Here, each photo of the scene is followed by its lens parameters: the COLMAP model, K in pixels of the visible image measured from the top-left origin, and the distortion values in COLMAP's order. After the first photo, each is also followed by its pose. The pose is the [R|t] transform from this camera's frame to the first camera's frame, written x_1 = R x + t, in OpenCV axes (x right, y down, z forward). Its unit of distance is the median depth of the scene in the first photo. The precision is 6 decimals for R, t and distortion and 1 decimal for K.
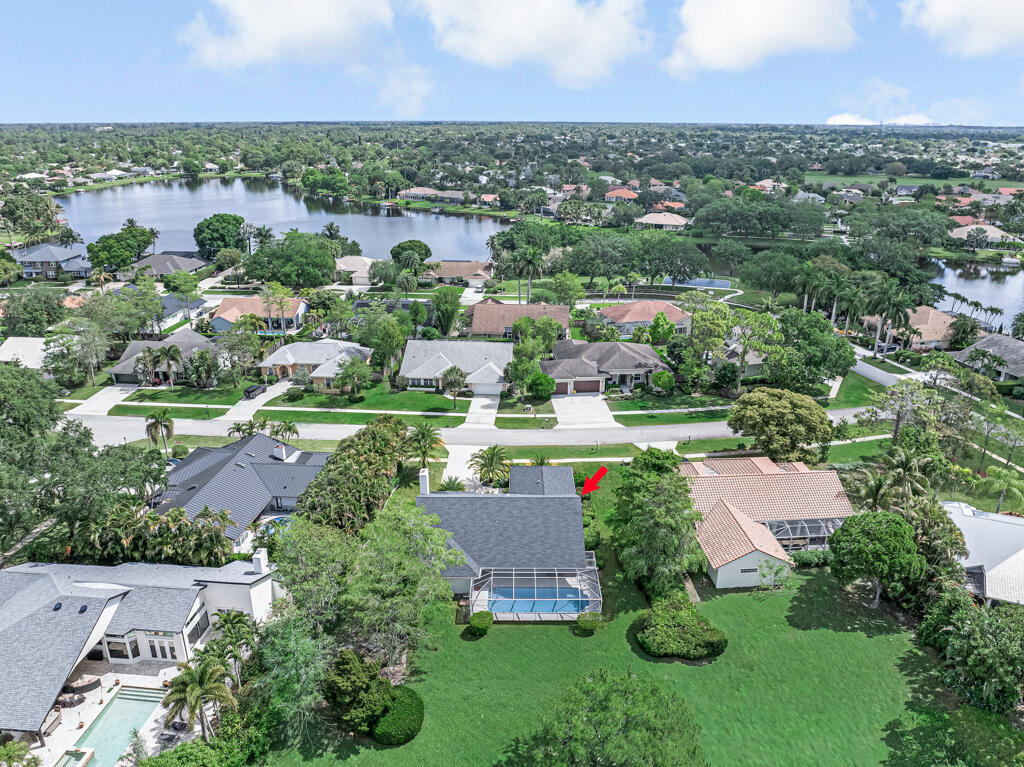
lens RADIAL K [[729.8, 0, 510.2], [0, 729.8, 383.5], [0, 0, 1]] dist [-0.031242, -0.002148]
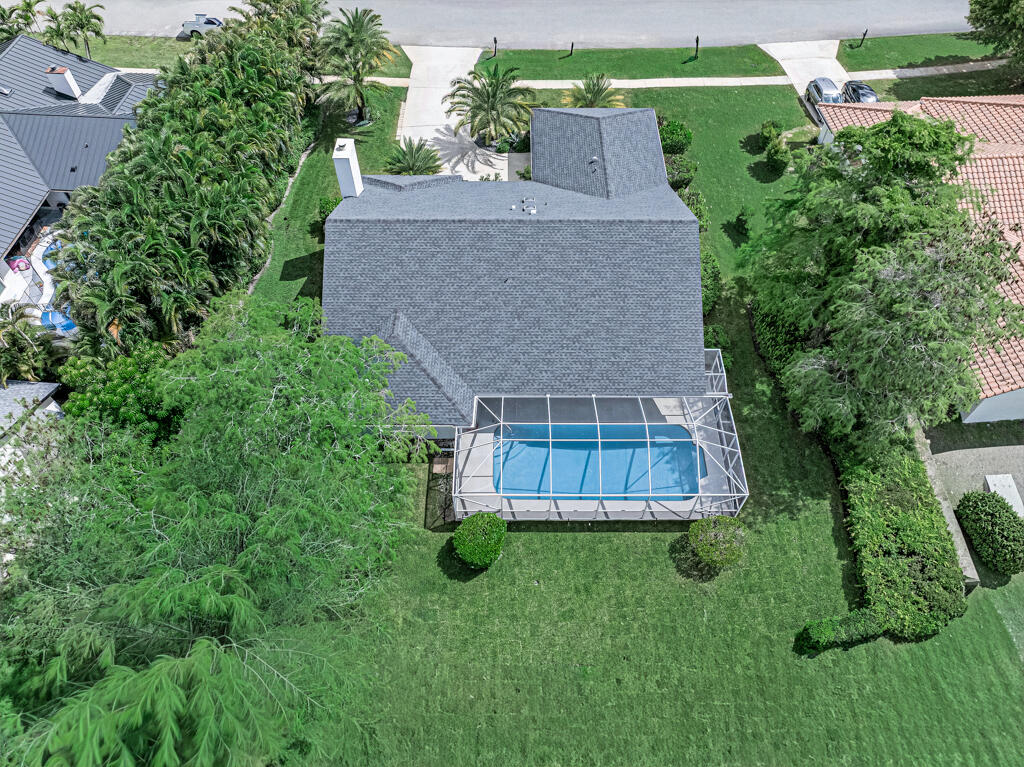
lens RADIAL K [[729.8, 0, 510.3], [0, 729.8, 382.2], [0, 0, 1]] dist [-0.031242, -0.002148]
pose [[0.999999, -0.001138, 0.001046, -0.018377], [0.000367, 0.832048, 0.554703, -0.006854], [-0.001502, -0.554702, 0.832048, 0.600013]]
